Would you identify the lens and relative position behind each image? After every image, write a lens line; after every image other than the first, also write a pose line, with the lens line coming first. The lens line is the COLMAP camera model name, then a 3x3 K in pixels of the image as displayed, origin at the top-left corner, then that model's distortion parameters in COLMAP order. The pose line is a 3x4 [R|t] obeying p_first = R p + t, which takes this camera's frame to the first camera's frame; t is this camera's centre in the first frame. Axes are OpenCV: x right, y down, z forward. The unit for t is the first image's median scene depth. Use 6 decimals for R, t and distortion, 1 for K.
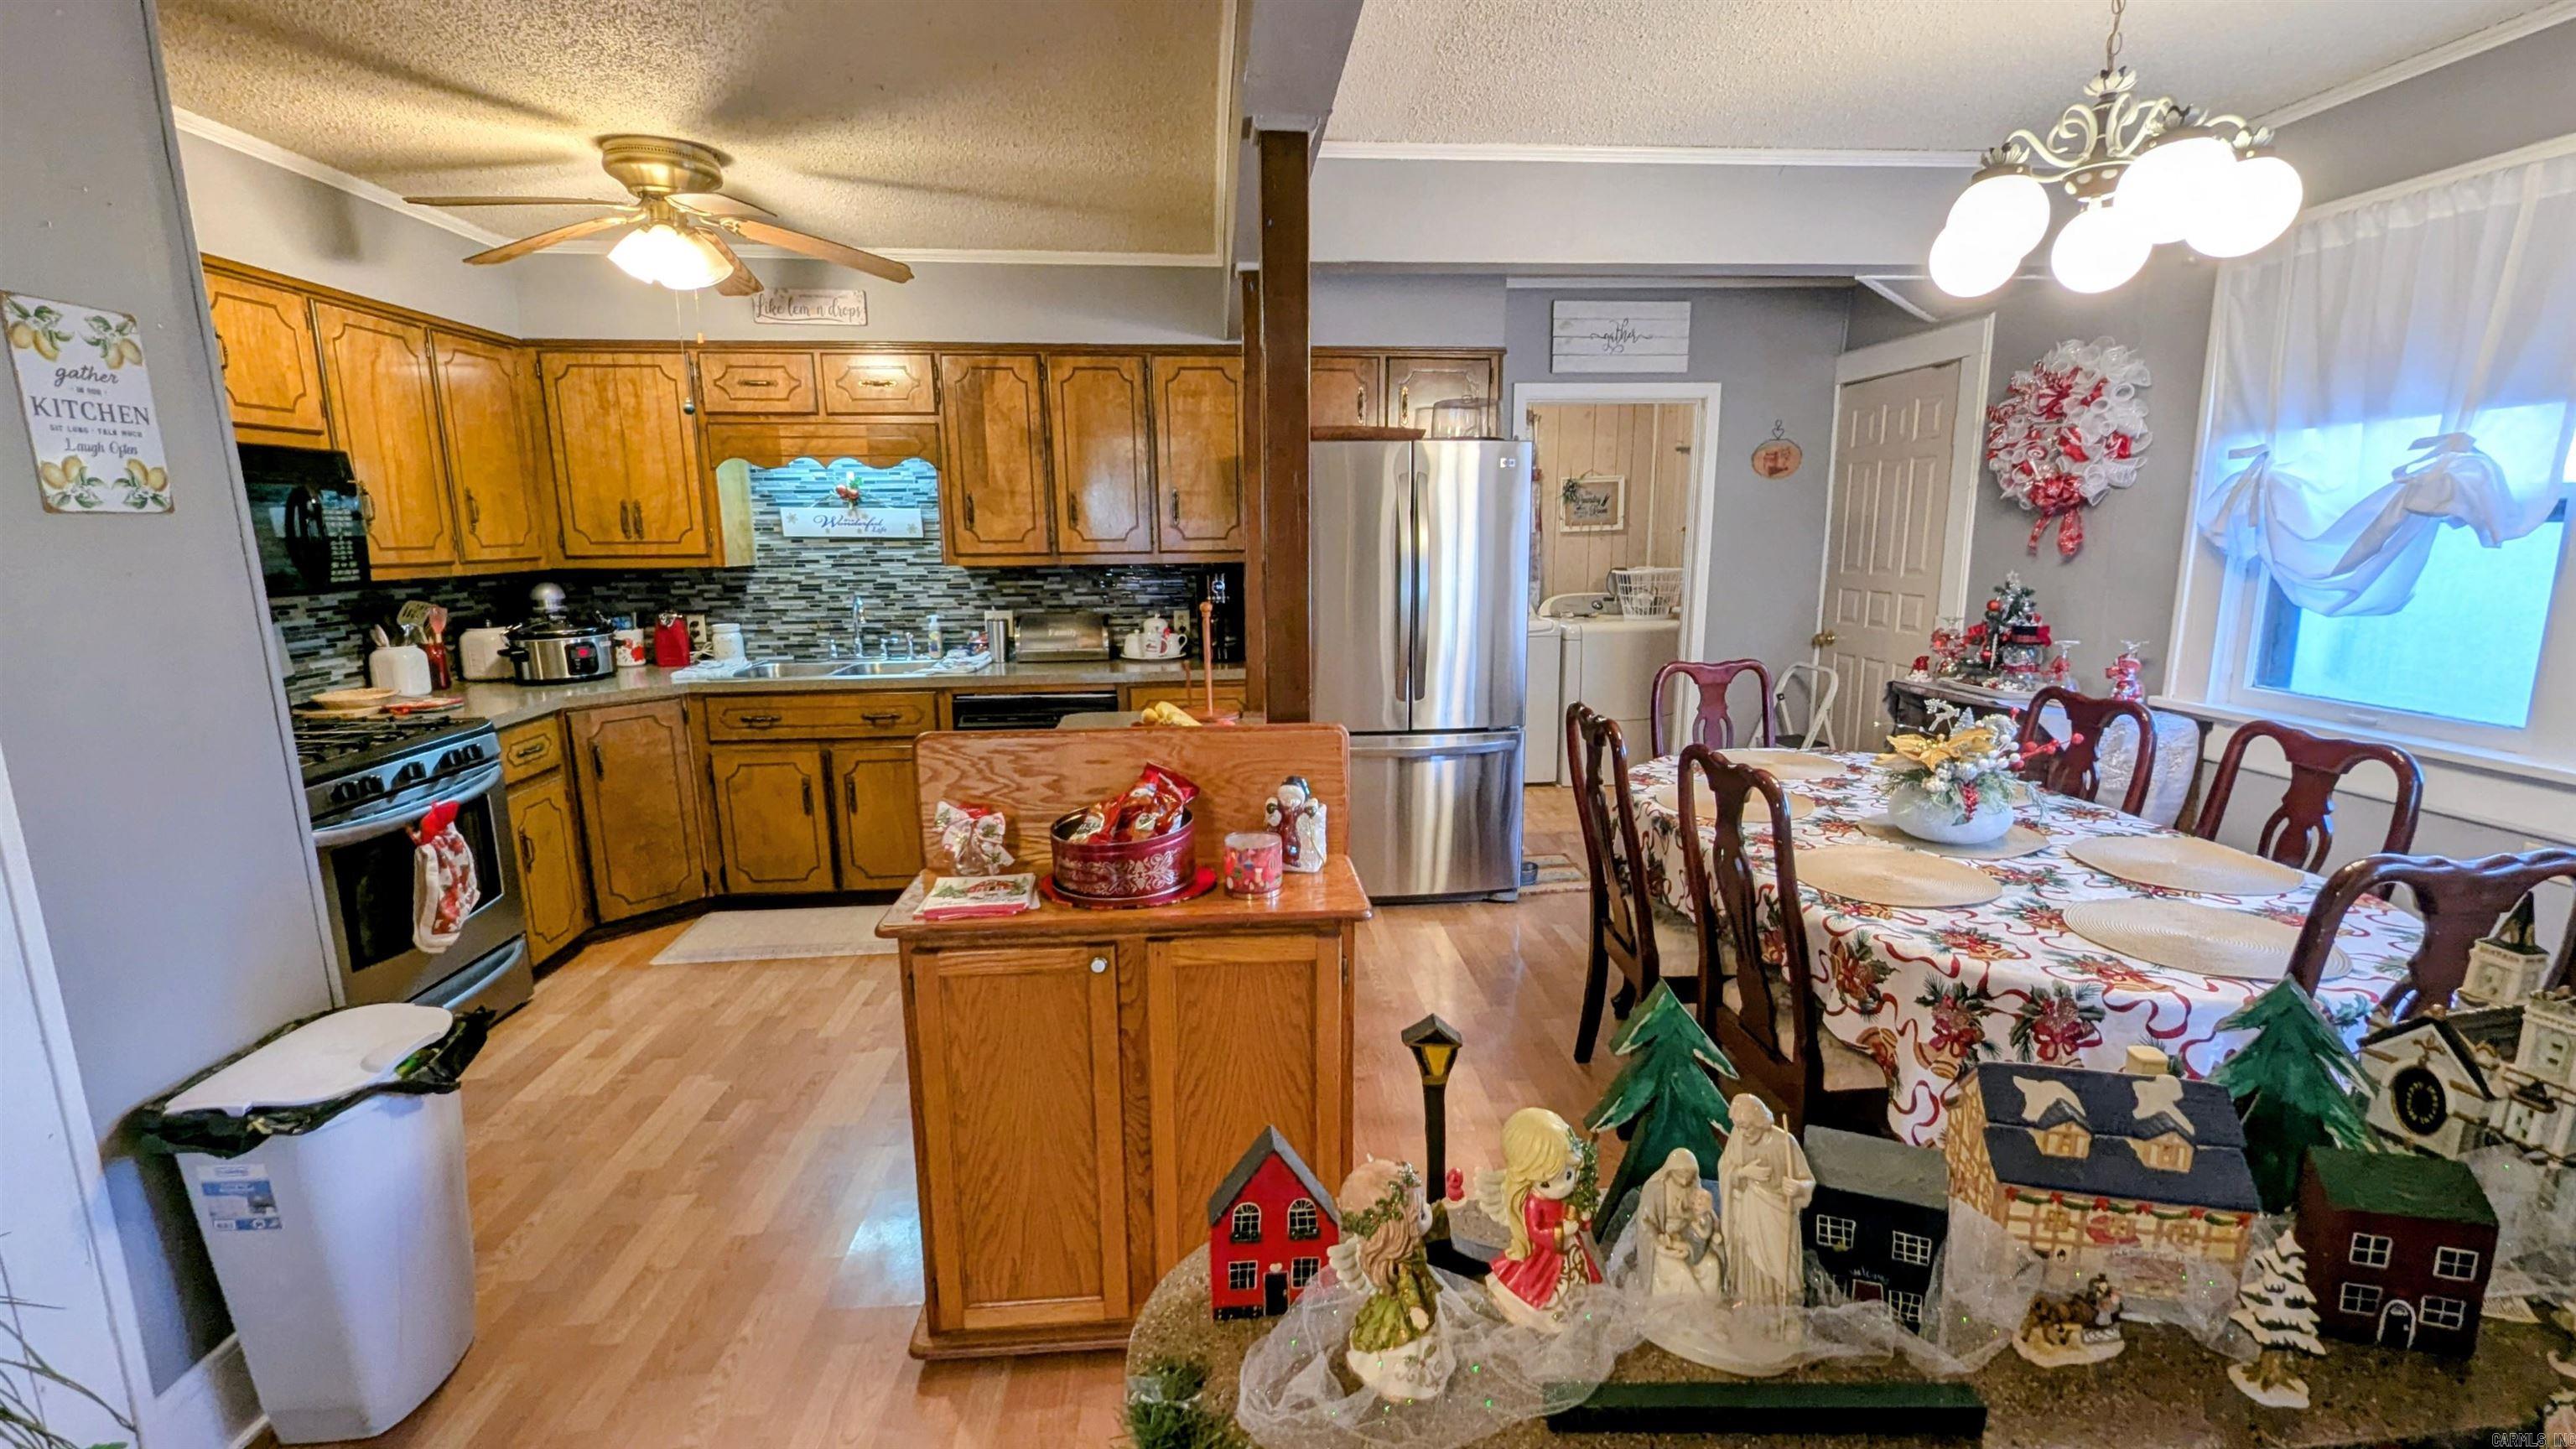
lens RADIAL K [[1068.2, 0, 1292.4], [0, 1068.2, 730.2], [0, 0, 1]] dist [0.001505, 0.000305]
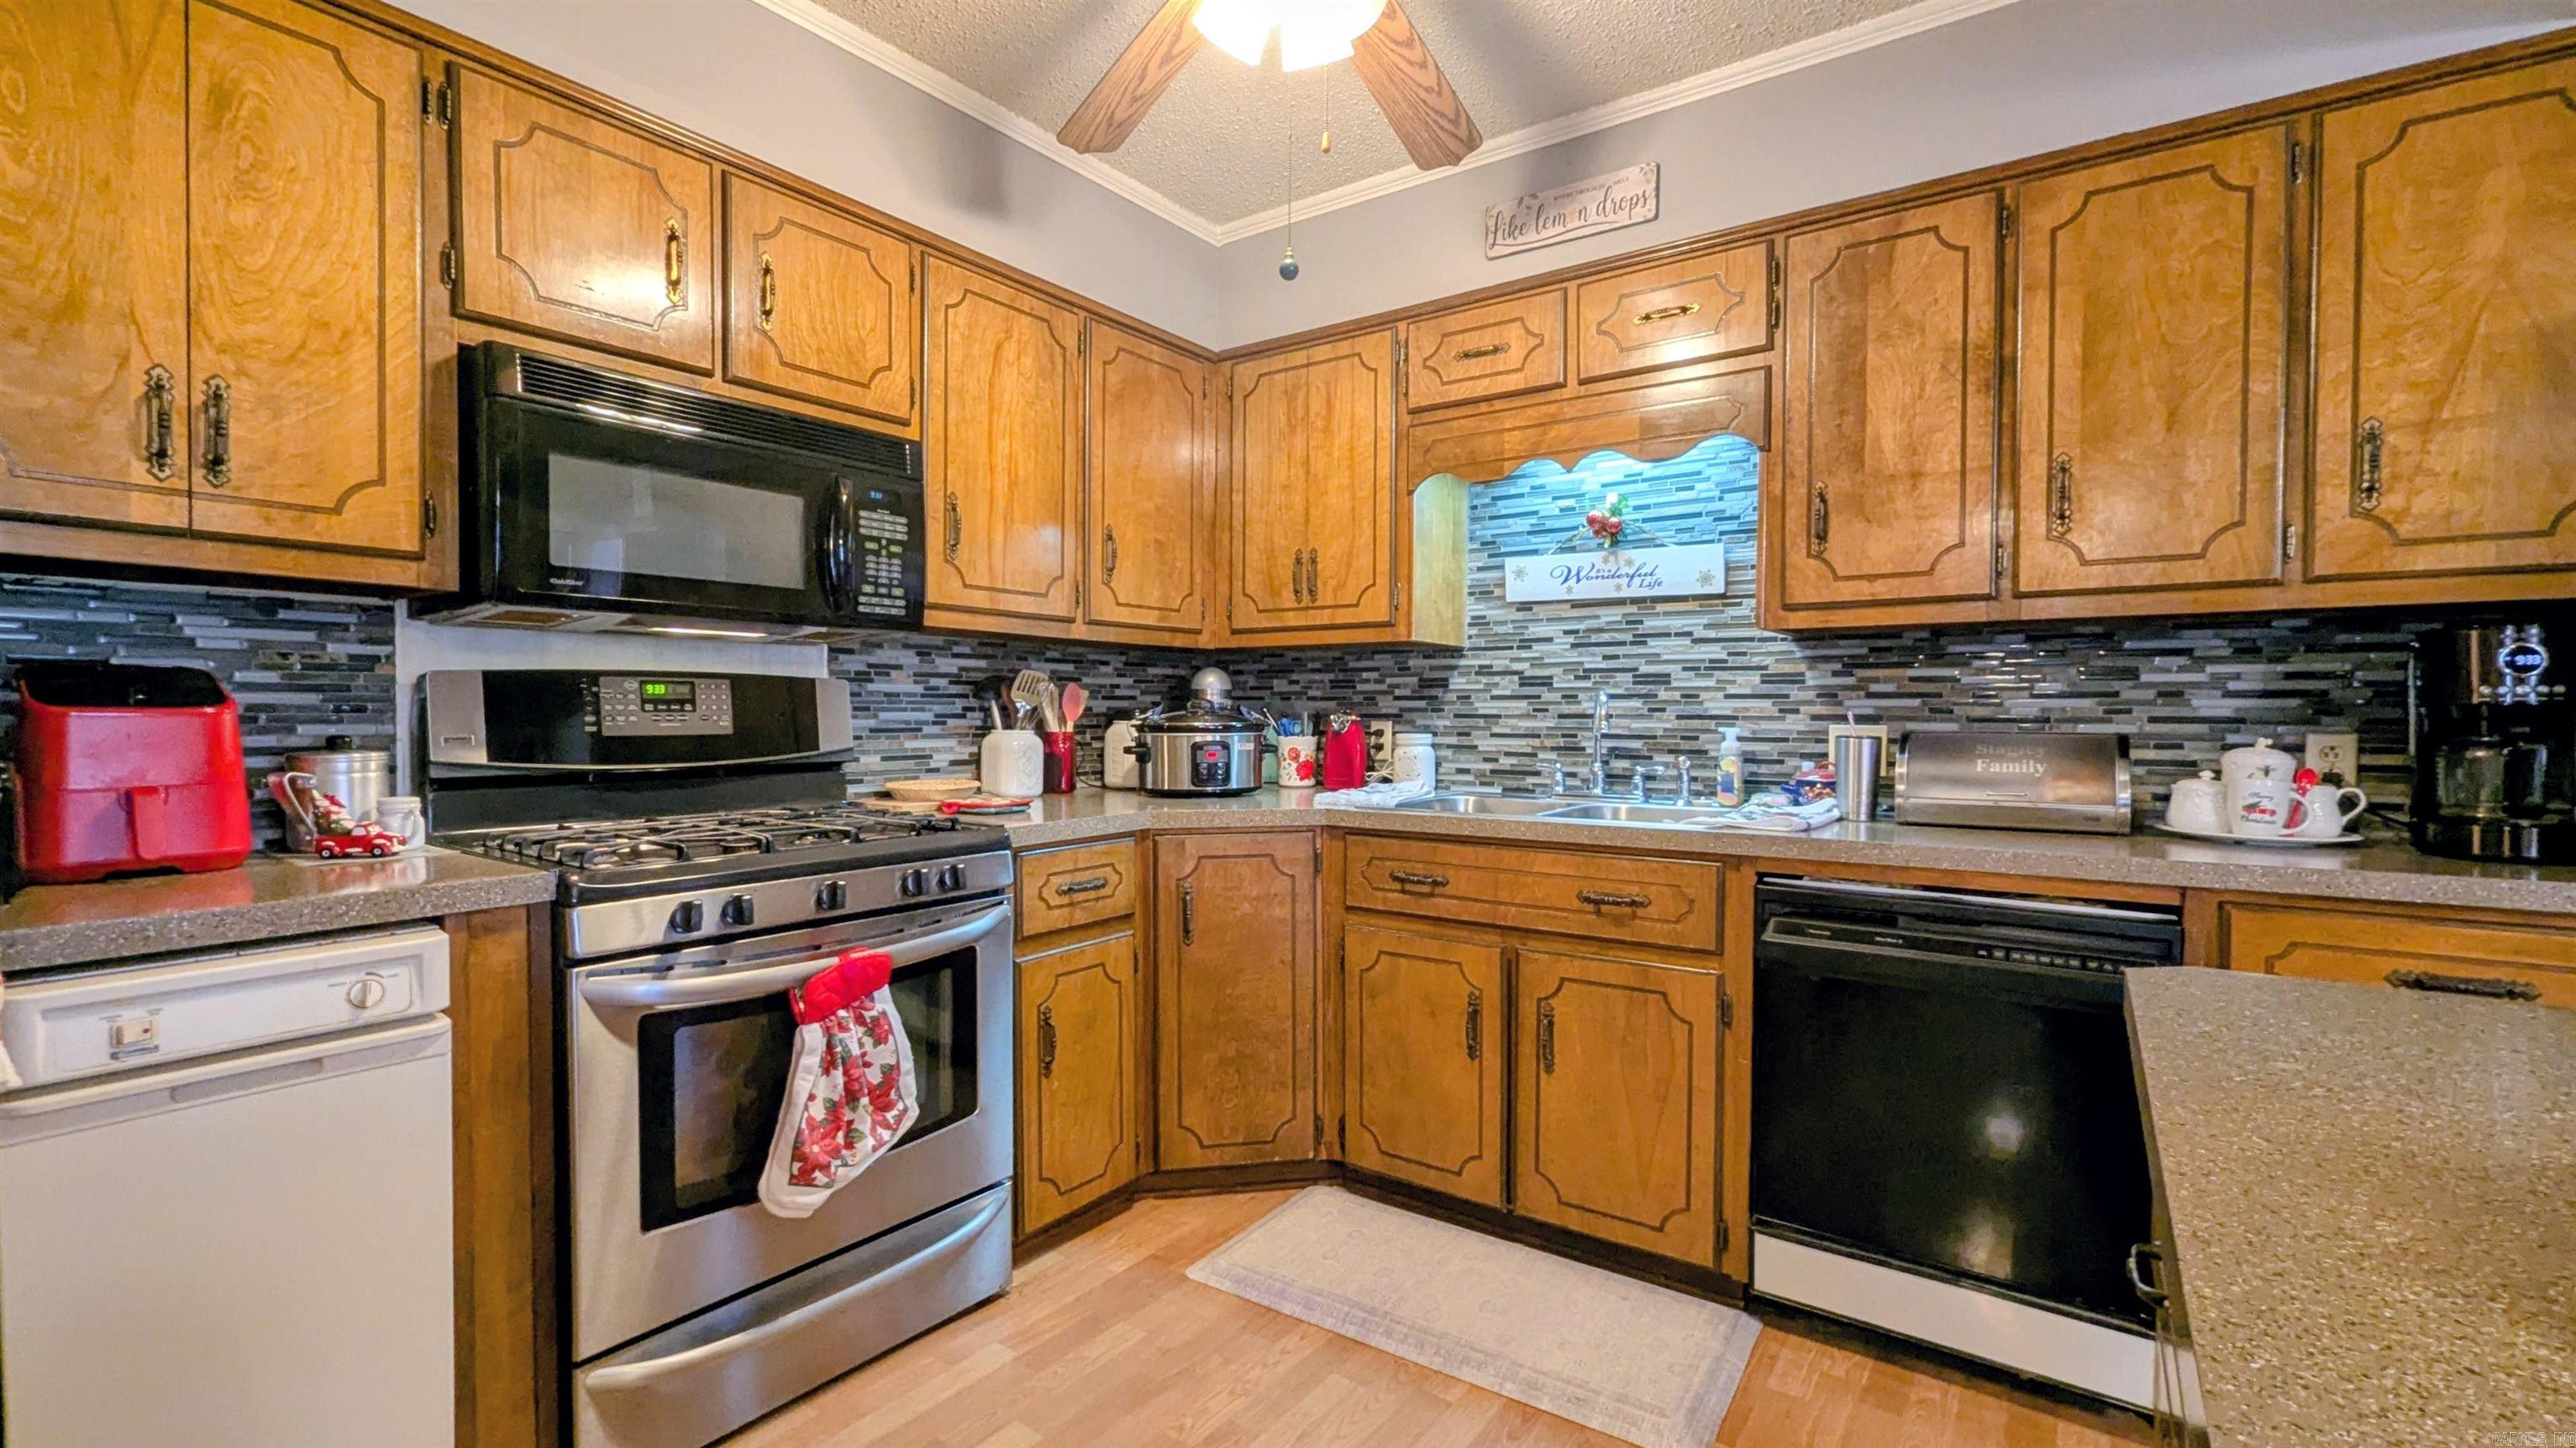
lens RADIAL K [[1068.1, 0, 1308.2], [0, 1068.1, 743.2], [0, 0, 1]] dist [0.001505, 0.000305]
pose [[0.760772, 0.026645, -0.648473, -0.159068], [-0.130883, 0.984928, -0.113079, -0.009522], [0.635686, 0.170901, 0.752792, 0.493156]]
